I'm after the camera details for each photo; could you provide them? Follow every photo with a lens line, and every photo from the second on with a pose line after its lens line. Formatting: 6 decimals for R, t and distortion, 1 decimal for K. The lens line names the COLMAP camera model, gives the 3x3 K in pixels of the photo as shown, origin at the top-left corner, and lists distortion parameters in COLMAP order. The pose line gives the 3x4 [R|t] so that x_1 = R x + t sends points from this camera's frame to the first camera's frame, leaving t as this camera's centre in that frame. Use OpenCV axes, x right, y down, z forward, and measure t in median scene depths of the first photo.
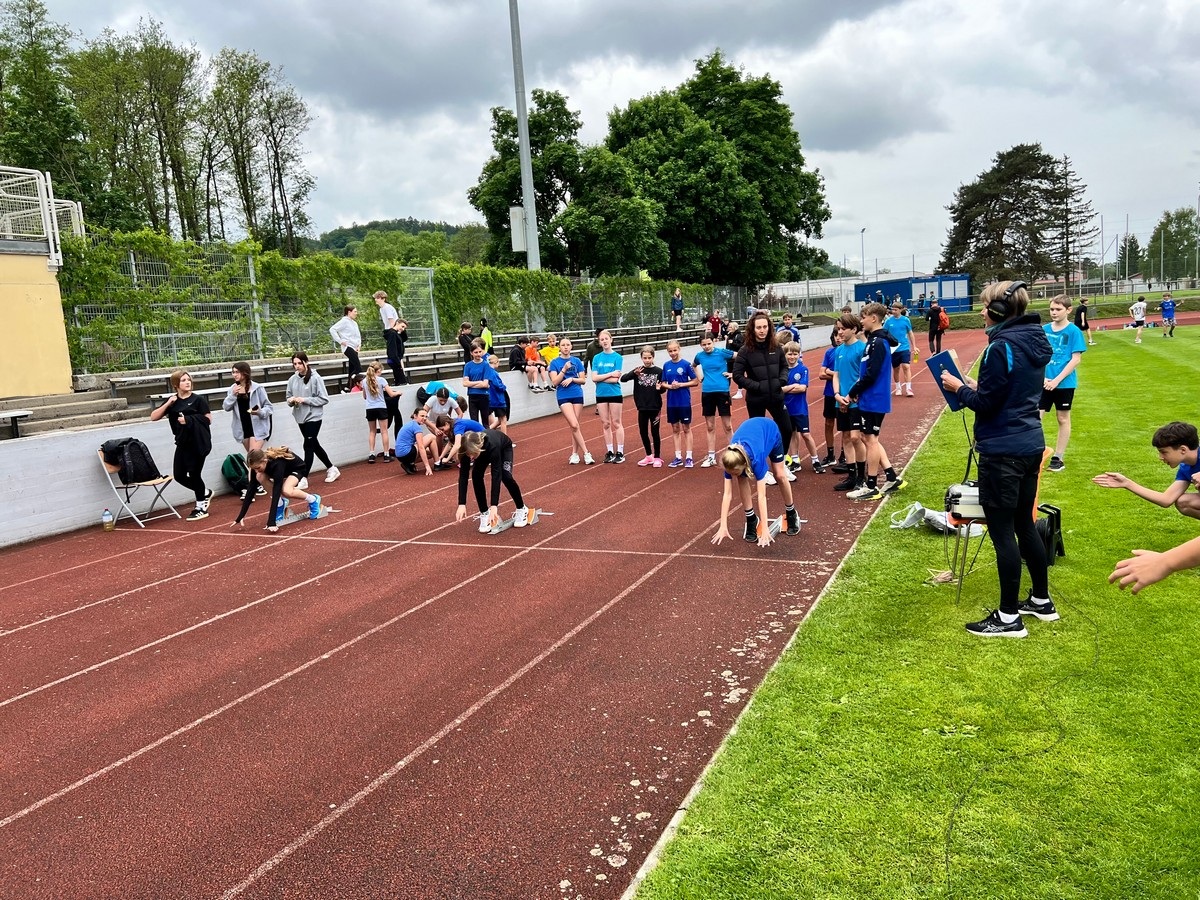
lens RADIAL K [[895.9, 0, 594.1], [0, 895.9, 447.3], [0, 0, 1]] dist [0.047363, -0.054698]
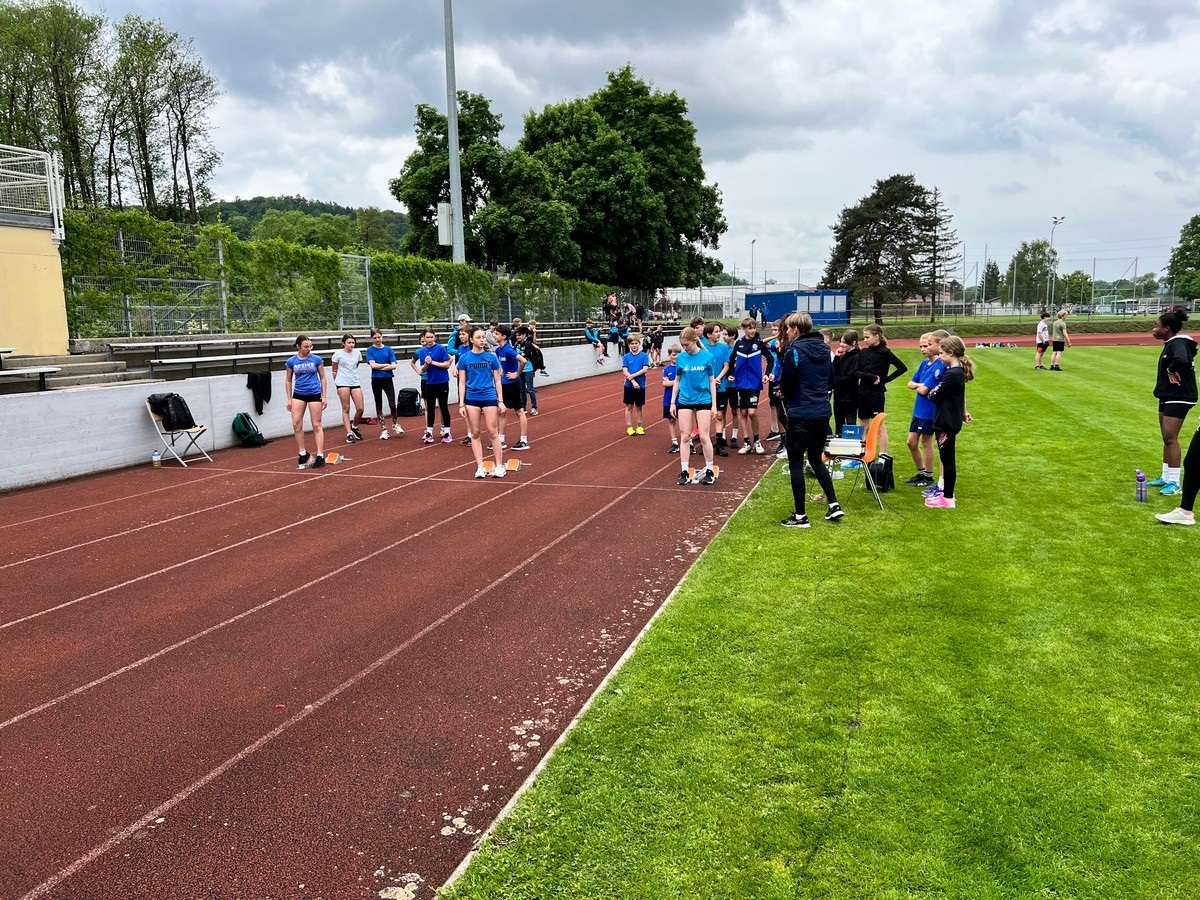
lens RADIAL K [[895.9, 0, 600.4], [0, 895.9, 458.2], [0, 0, 1]] dist [0.047363, -0.054698]
pose [[0.990781, 0.033541, 0.131254, -0.032313], [-0.035638, 0.999271, 0.013659, 0.012385], [-0.130700, -0.018211, 0.991255, -0.082777]]
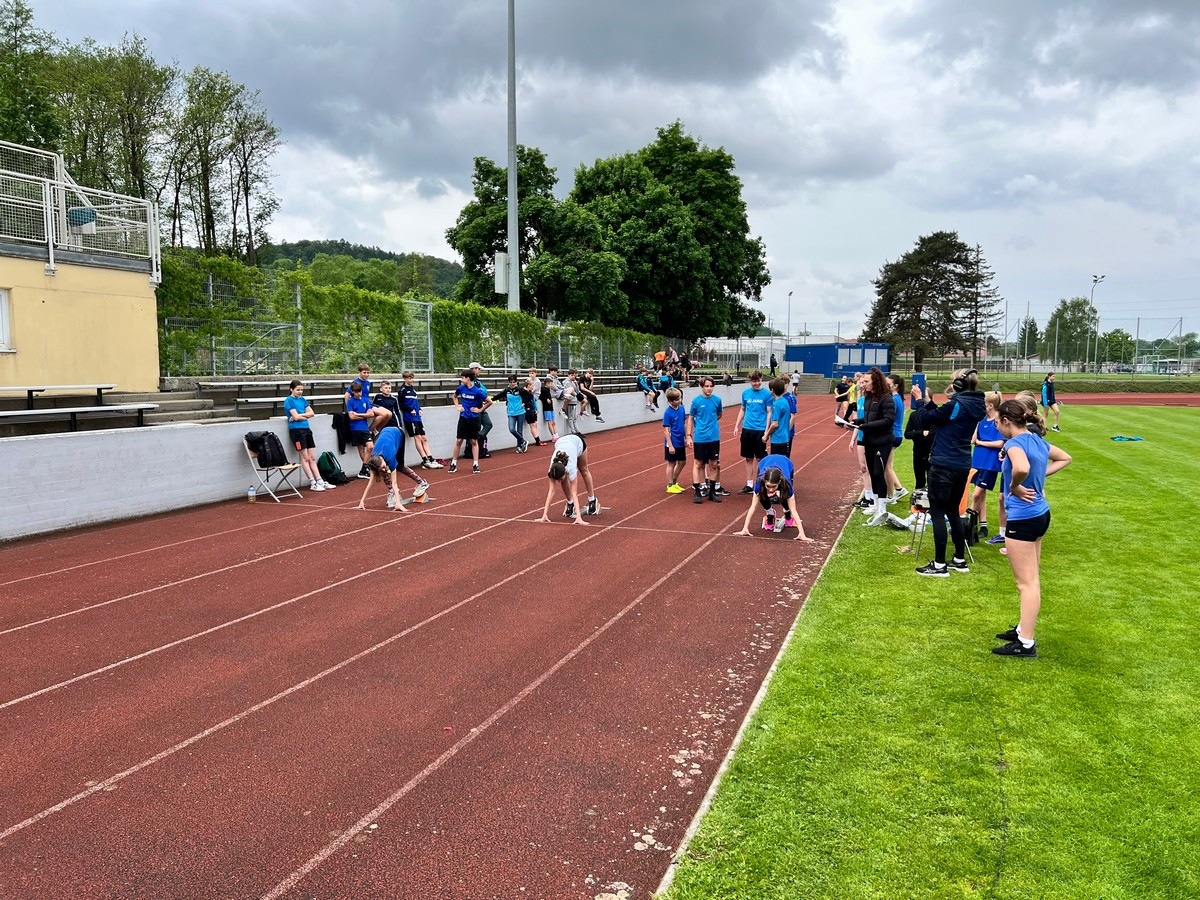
lens RADIAL K [[895.9, 0, 604.3], [0, 895.9, 458.8], [0, 0, 1]] dist [0.047363, -0.054698]
pose [[0.992856, 0.065777, 0.099555, -0.053336], [-0.062543, 0.997419, -0.035269, 0.013387], [-0.101618, 0.028790, 0.994407, -0.090953]]
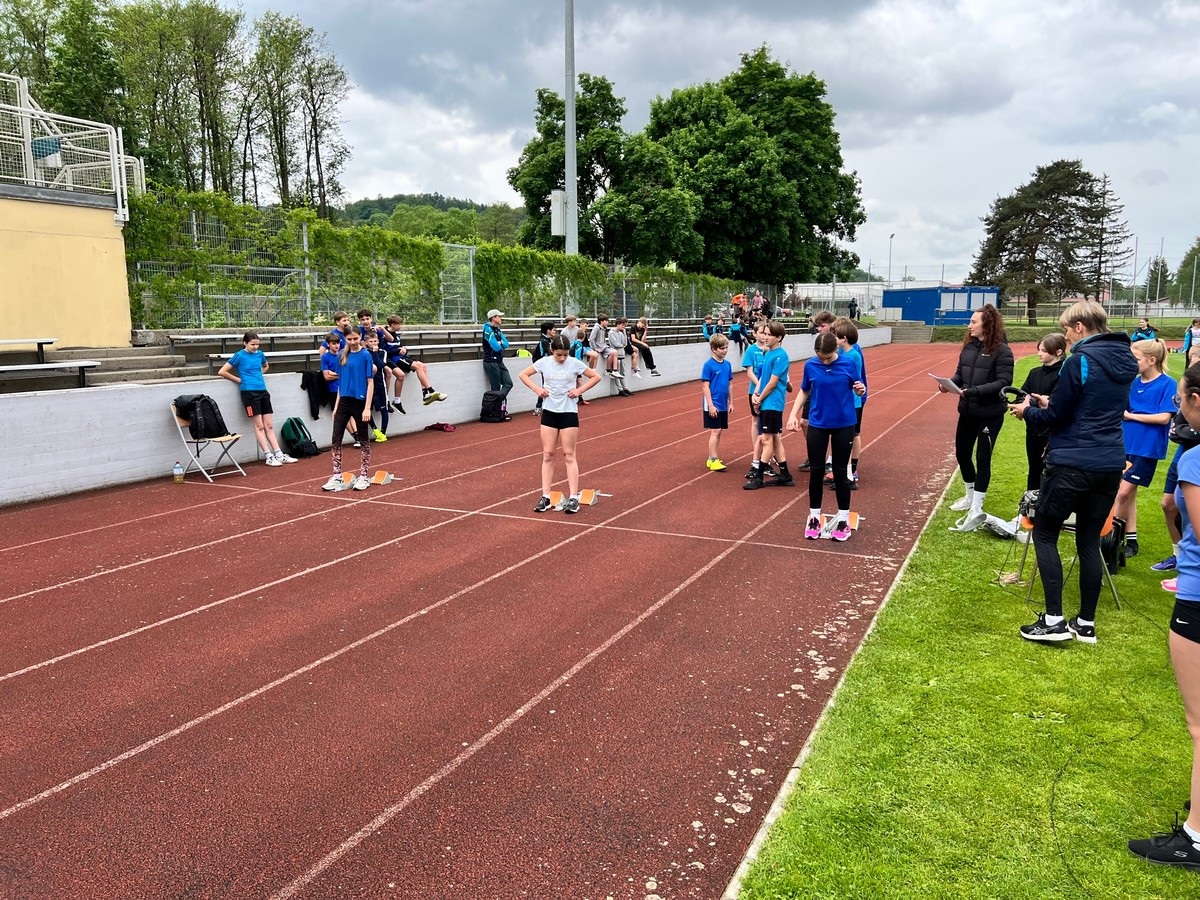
lens RADIAL K [[895.9, 0, 598.1], [0, 895.9, 457.2], [0, 0, 1]] dist [0.047363, -0.054698]
pose [[0.997732, 0.067083, -0.005501, -0.016488], [-0.066934, 0.997473, 0.023836, 0.001920], [0.007086, -0.023414, 0.999701, -0.008071]]
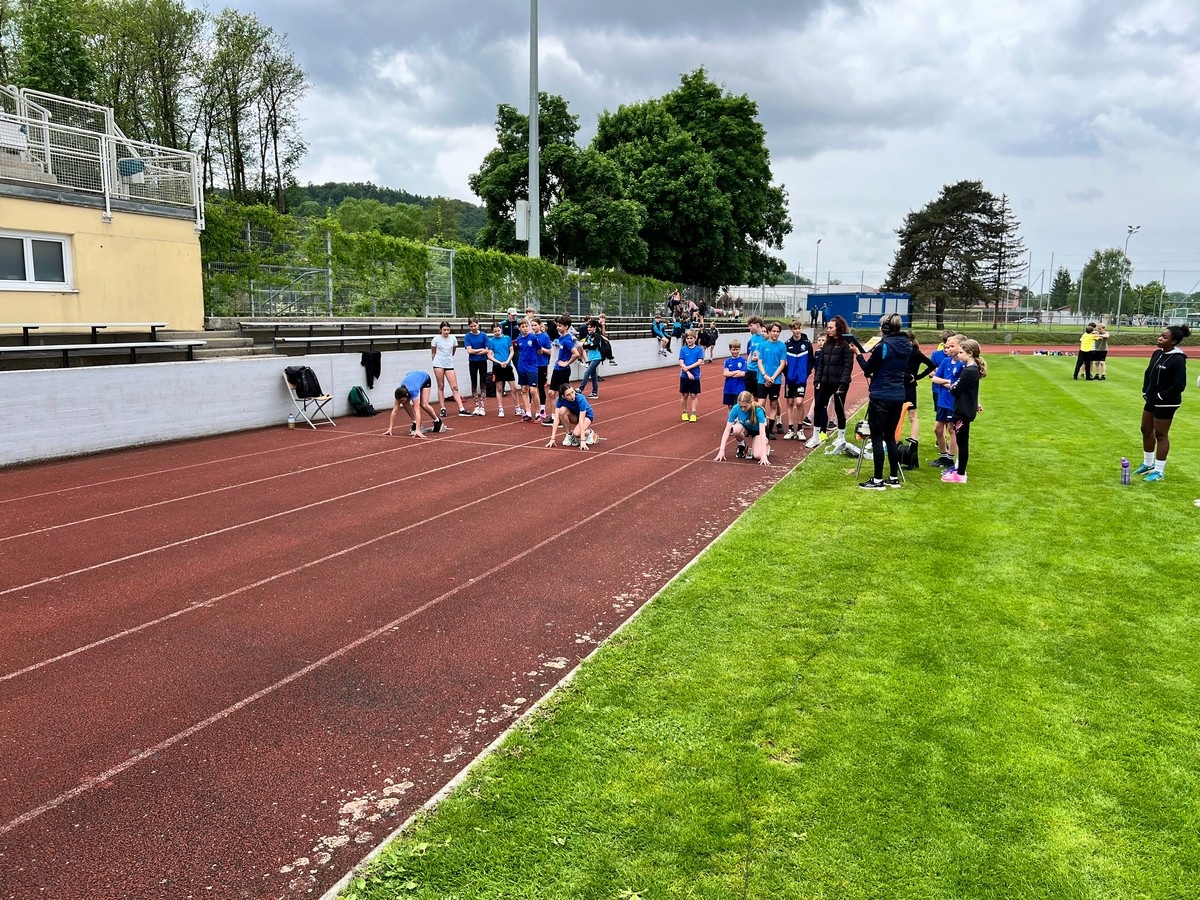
lens RADIAL K [[895.9, 0, 610.7], [0, 895.9, 458.4], [0, 0, 1]] dist [0.047363, -0.054698]
pose [[0.993797, 0.074373, 0.082682, -0.044800], [-0.076511, 0.996803, 0.022999, 0.020206], [-0.080707, -0.029183, 0.996311, -0.138675]]
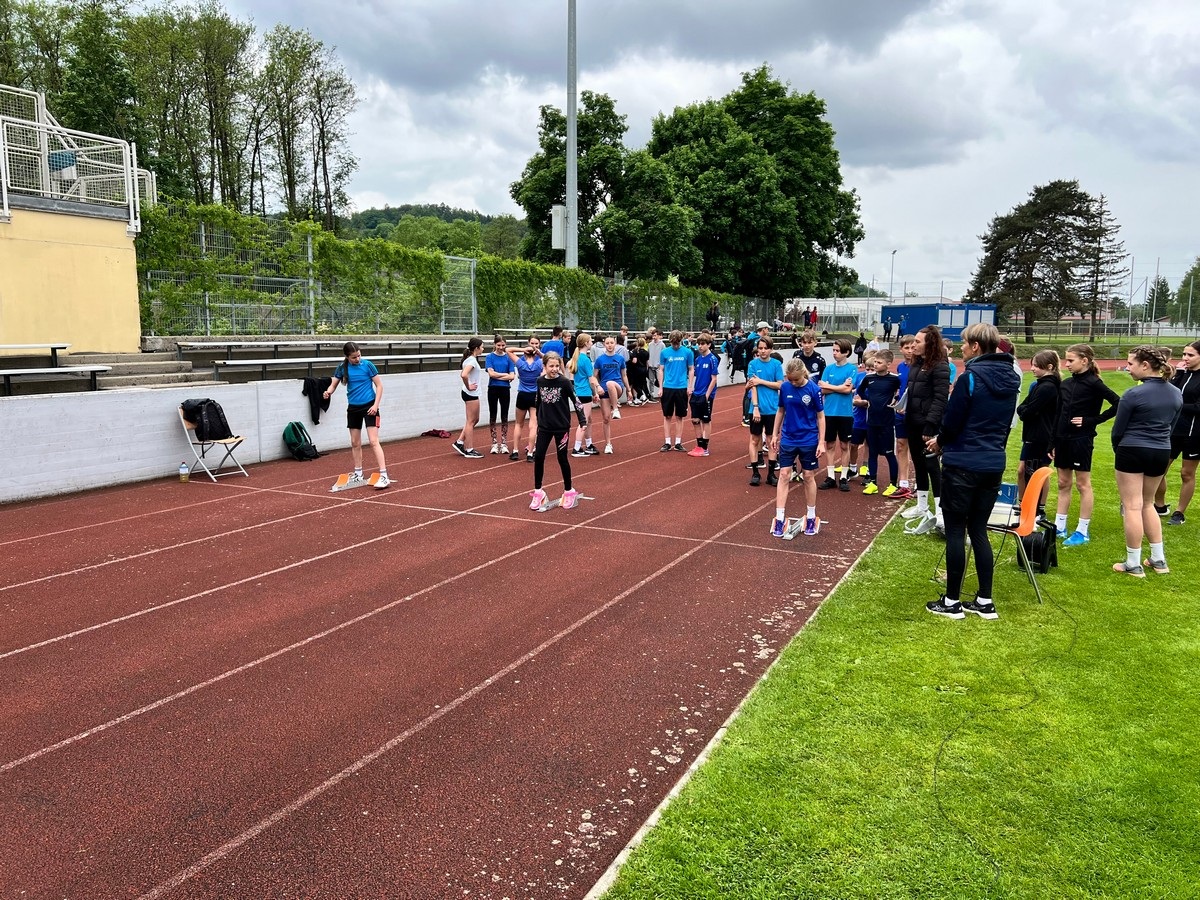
lens RADIAL K [[895.9, 0, 600.3], [0, 895.9, 454.1], [0, 0, 1]] dist [0.047363, -0.054698]
pose [[0.996788, 0.079789, -0.006907, -0.009733], [-0.079734, 0.996784, 0.007958, 0.003031], [0.007519, -0.007382, 0.999944, -0.024803]]
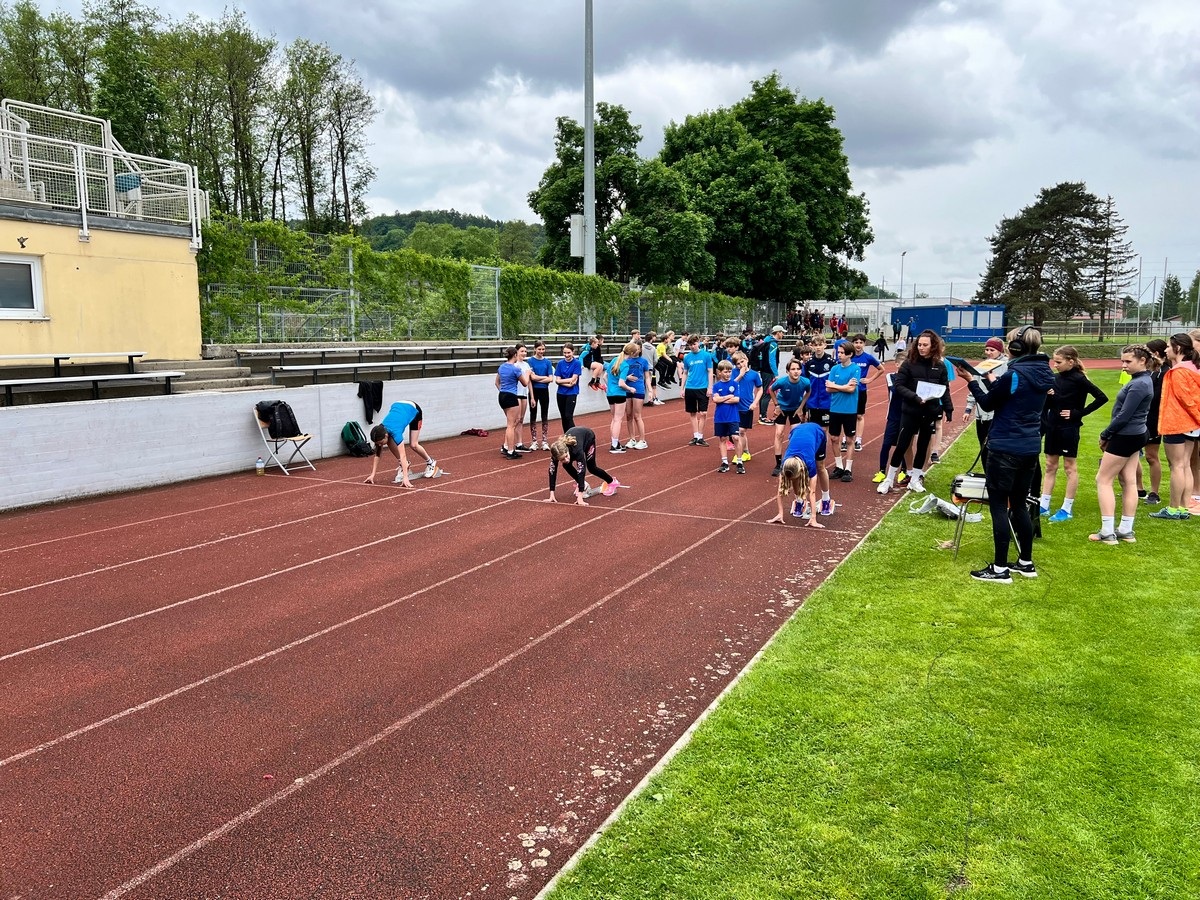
lens RADIAL K [[895.9, 0, 599.8], [0, 895.9, 452.7], [0, 0, 1]] dist [0.047363, -0.054698]
pose [[0.997152, 0.072873, -0.019441, -0.018586], [-0.072821, 0.997339, 0.003364, 0.007451], [0.019635, -0.001938, 0.999805, -0.059498]]
